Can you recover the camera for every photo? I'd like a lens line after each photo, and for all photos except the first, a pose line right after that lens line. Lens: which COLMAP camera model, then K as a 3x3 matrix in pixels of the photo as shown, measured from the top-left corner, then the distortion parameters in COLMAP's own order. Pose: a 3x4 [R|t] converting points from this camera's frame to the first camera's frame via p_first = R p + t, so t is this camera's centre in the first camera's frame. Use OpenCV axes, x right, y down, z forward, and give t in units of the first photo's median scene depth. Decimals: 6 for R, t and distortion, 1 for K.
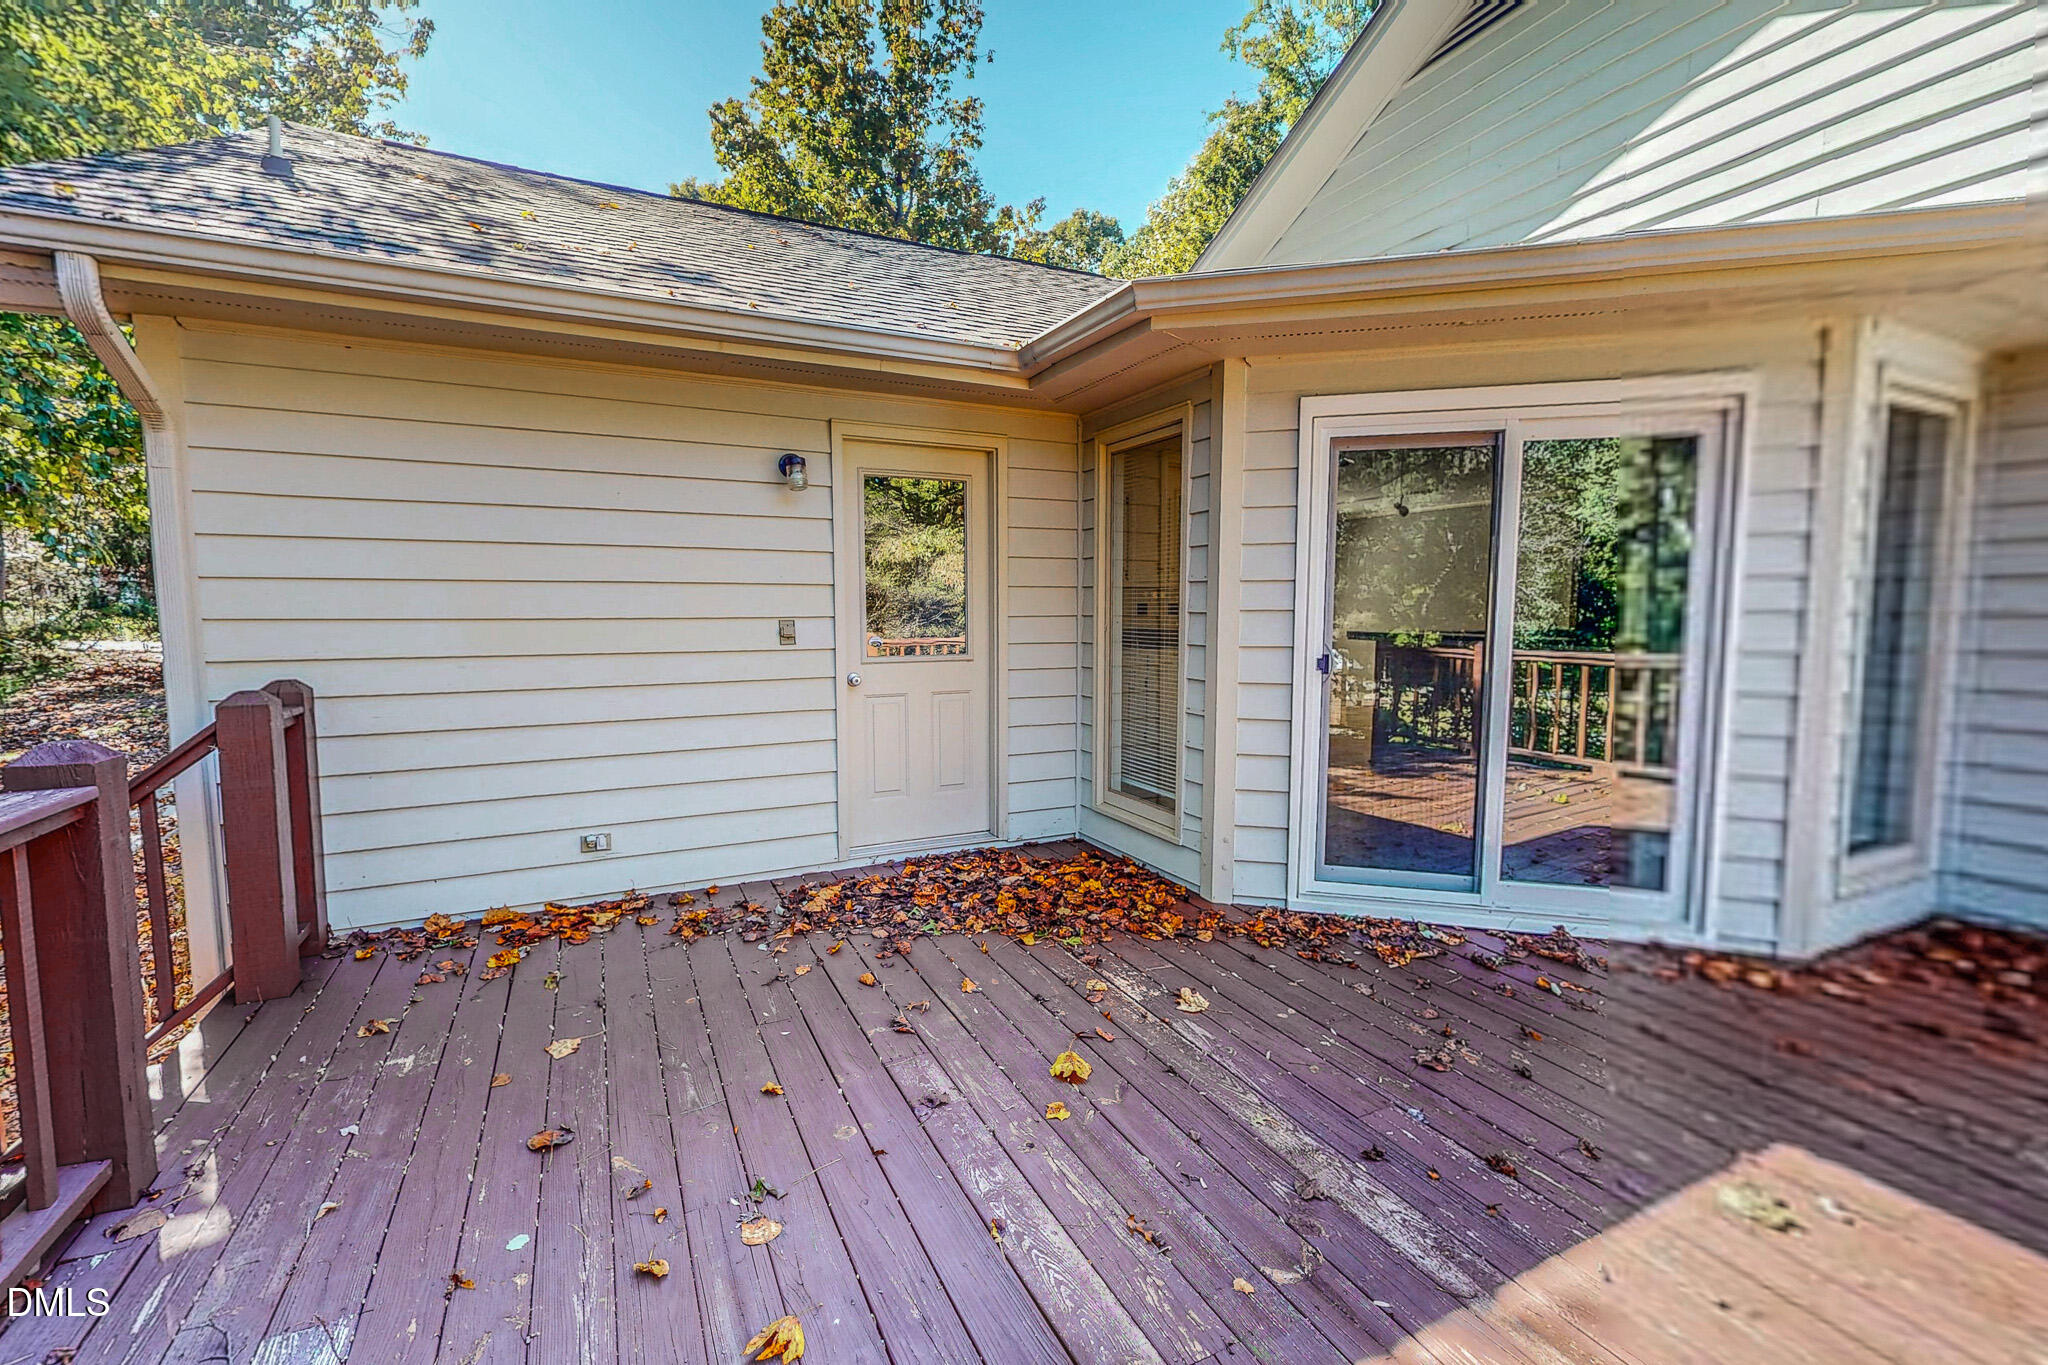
lens RADIAL K [[889.5, 0, 1033.0], [0, 889.5, 680.0], [0, 0, 1]] dist [-0.001018, 0.000307]
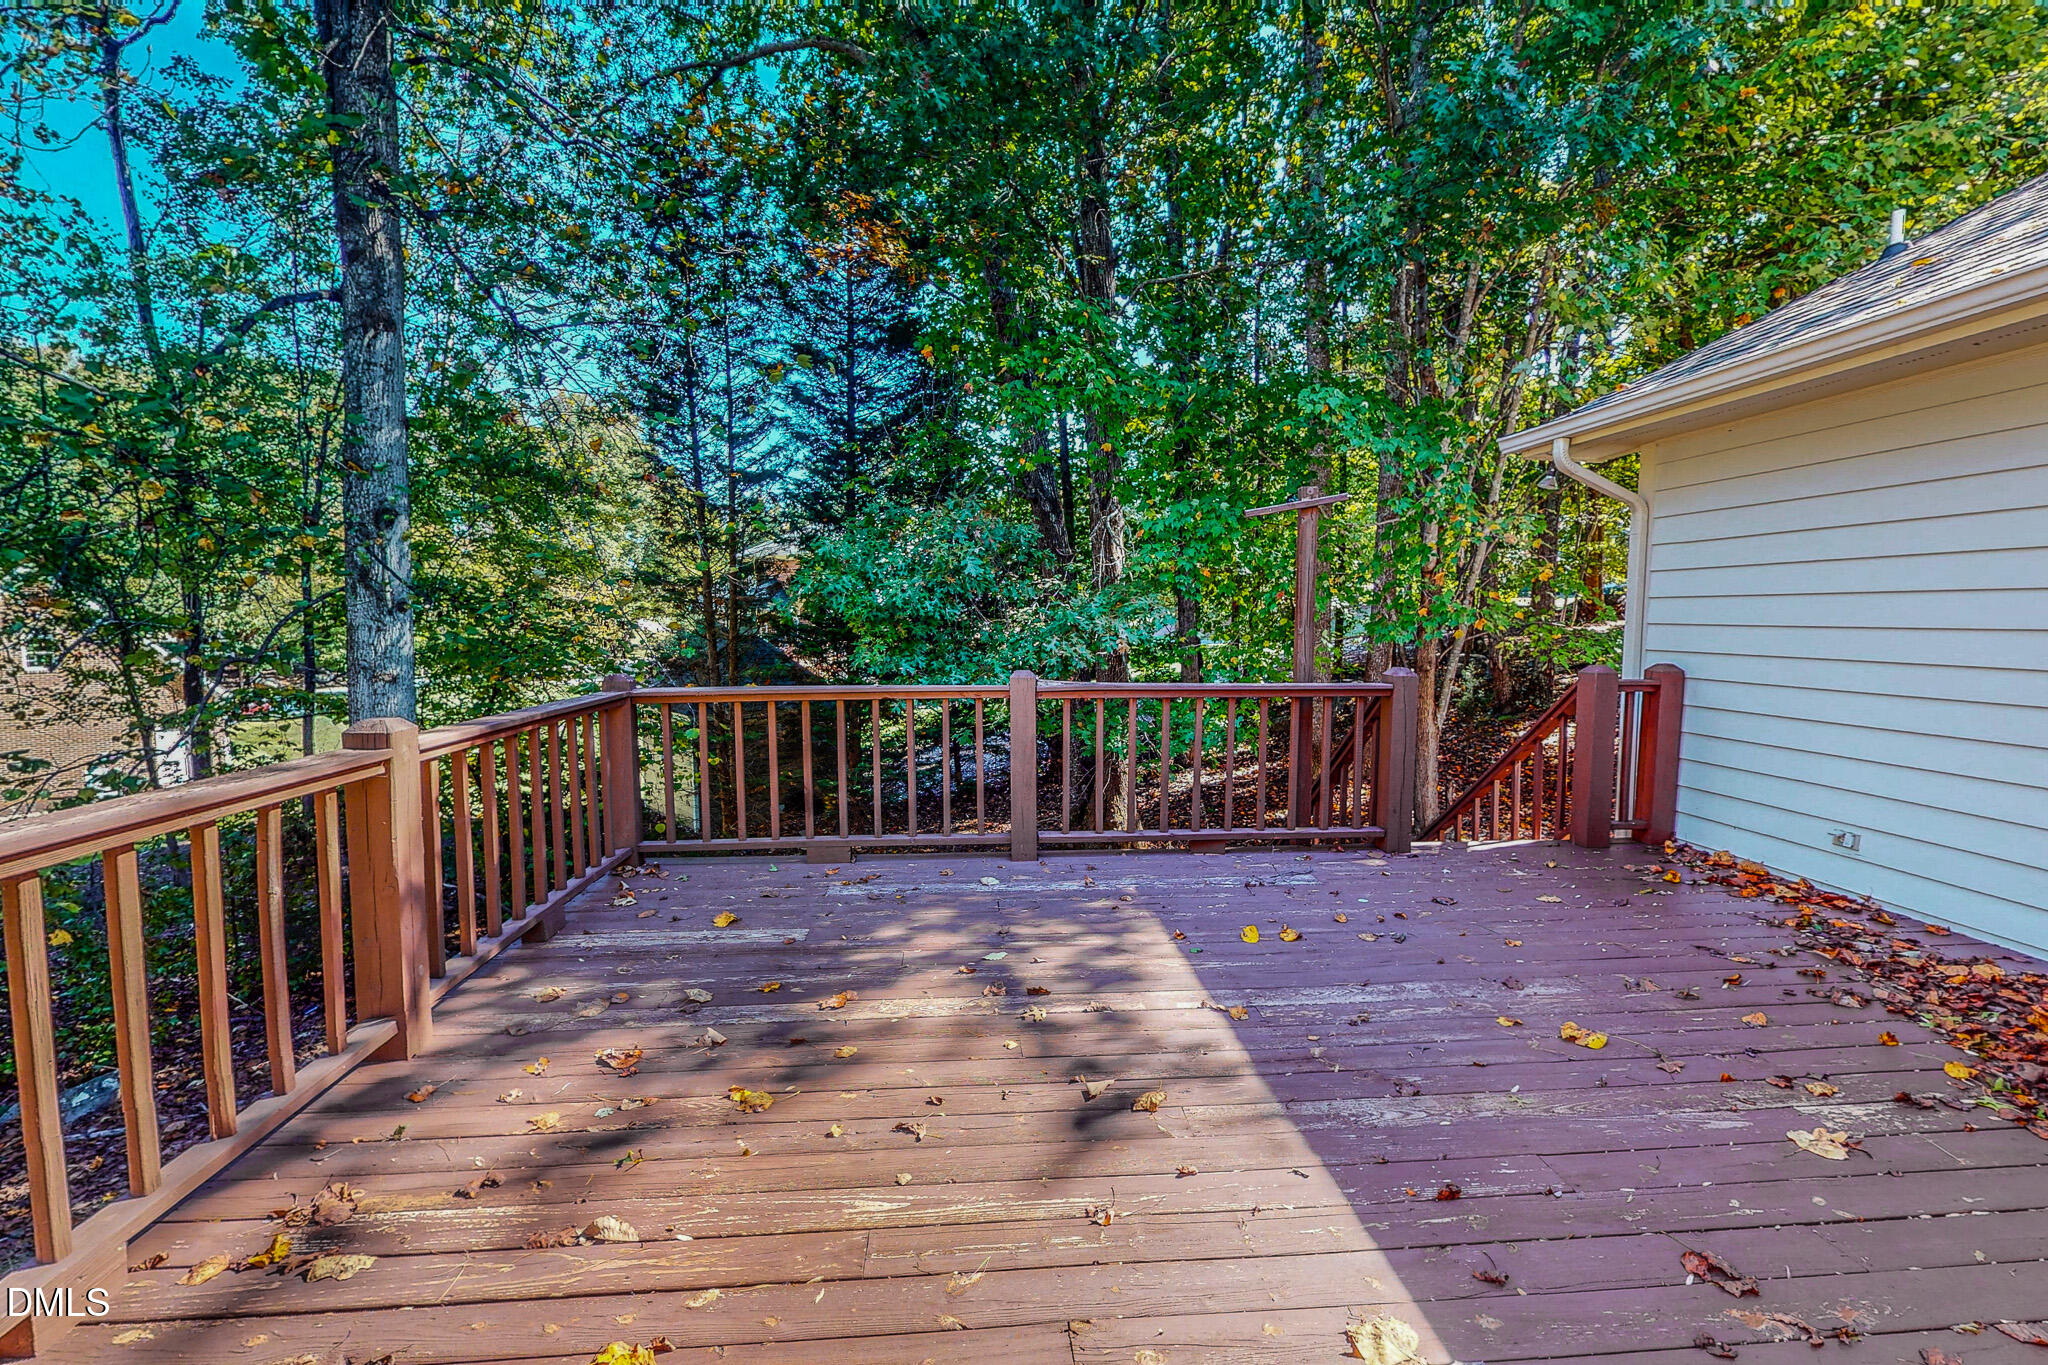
lens RADIAL K [[889.5, 0, 1024.5], [0, 889.5, 683.4], [0, 0, 1]] dist [-0.001018, 0.000307]
pose [[-0.379099, 0.072409, -0.922519, 1.179259], [-0.073764, 0.991397, 0.108127, -0.061010], [0.922412, 0.109039, -0.370496, 0.656327]]
